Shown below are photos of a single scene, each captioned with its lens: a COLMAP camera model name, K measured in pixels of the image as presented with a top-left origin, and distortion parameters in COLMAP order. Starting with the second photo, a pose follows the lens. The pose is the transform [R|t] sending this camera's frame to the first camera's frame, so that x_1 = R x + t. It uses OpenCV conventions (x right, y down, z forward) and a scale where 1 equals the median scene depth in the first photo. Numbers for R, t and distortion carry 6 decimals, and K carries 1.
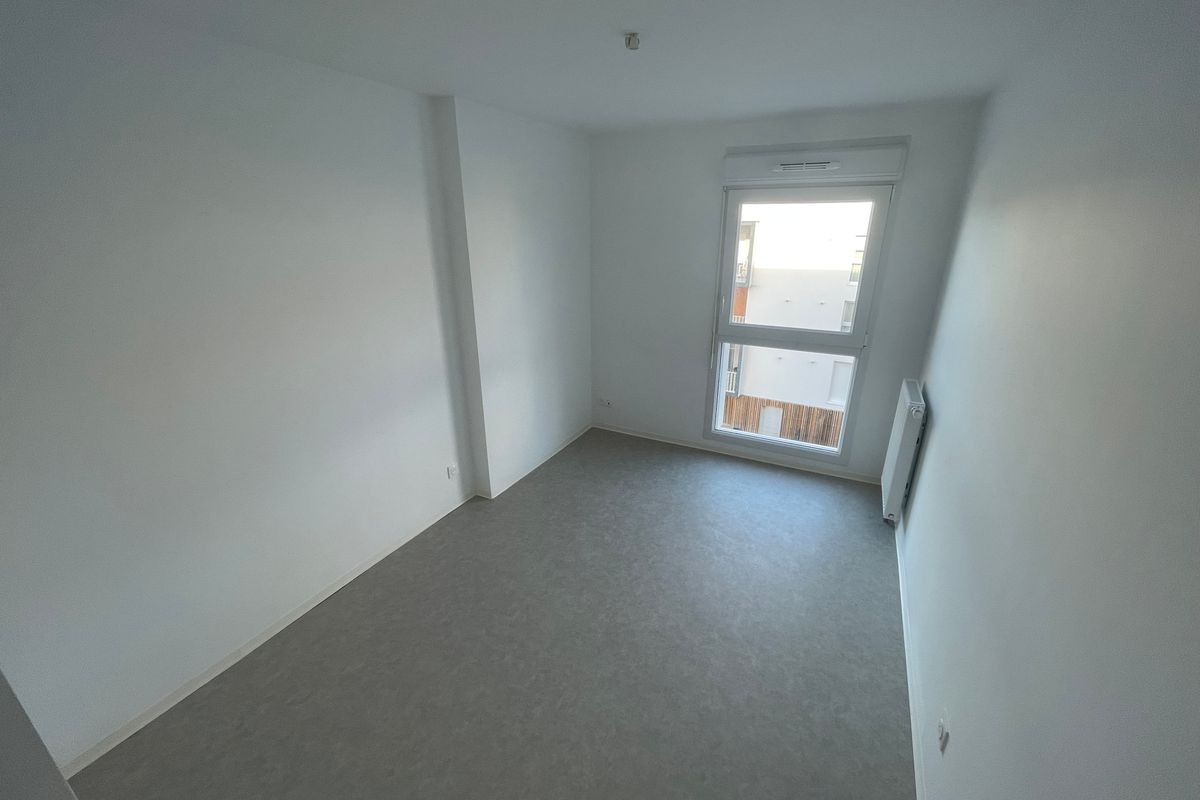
lens RADIAL K [[496.7, 0, 590.3], [0, 496.7, 406.2], [0, 0, 1]] dist [-0.001050, -0.000351]
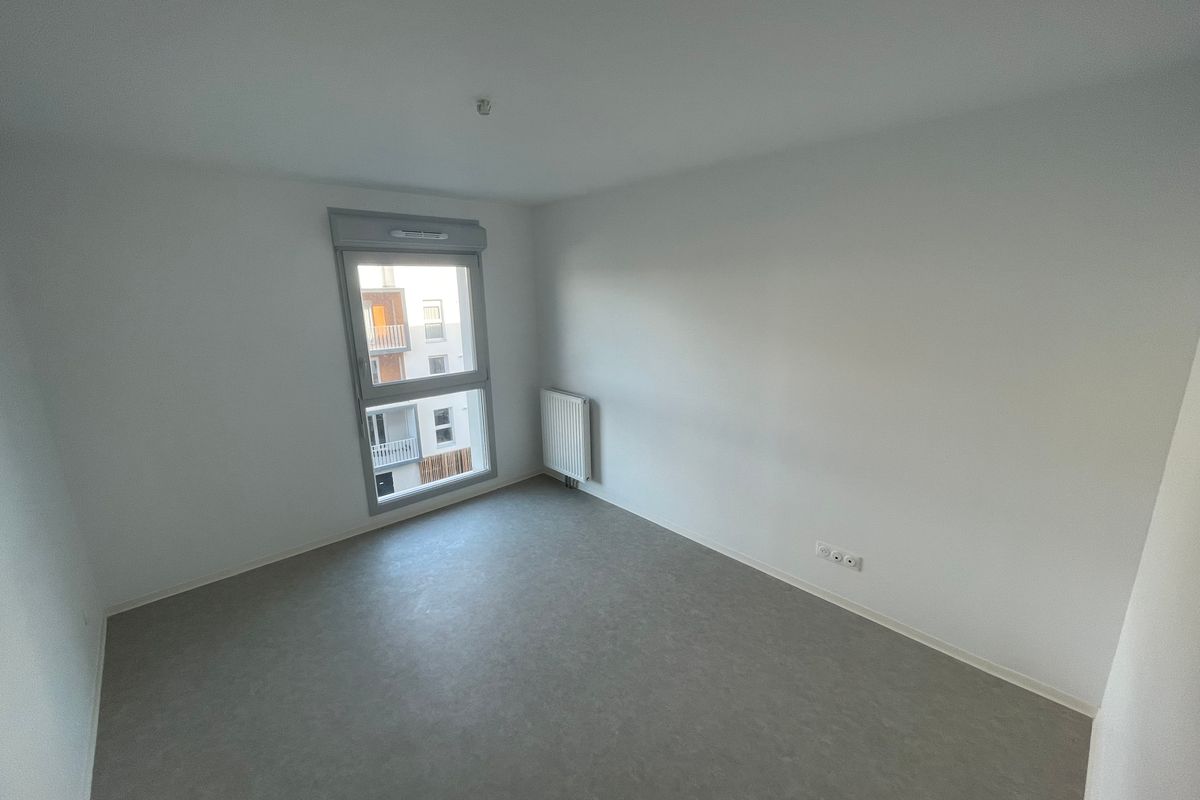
lens RADIAL K [[479.0, 0, 600.2], [0, 479.0, 387.6], [0, 0, 1]] dist [-0.000922, -0.000124]
pose [[0.319693, -0.205305, 0.925012, -0.458192], [0.336712, 0.937139, 0.091626, -0.113260], [-0.885676, 0.282170, 0.368725, 0.316042]]
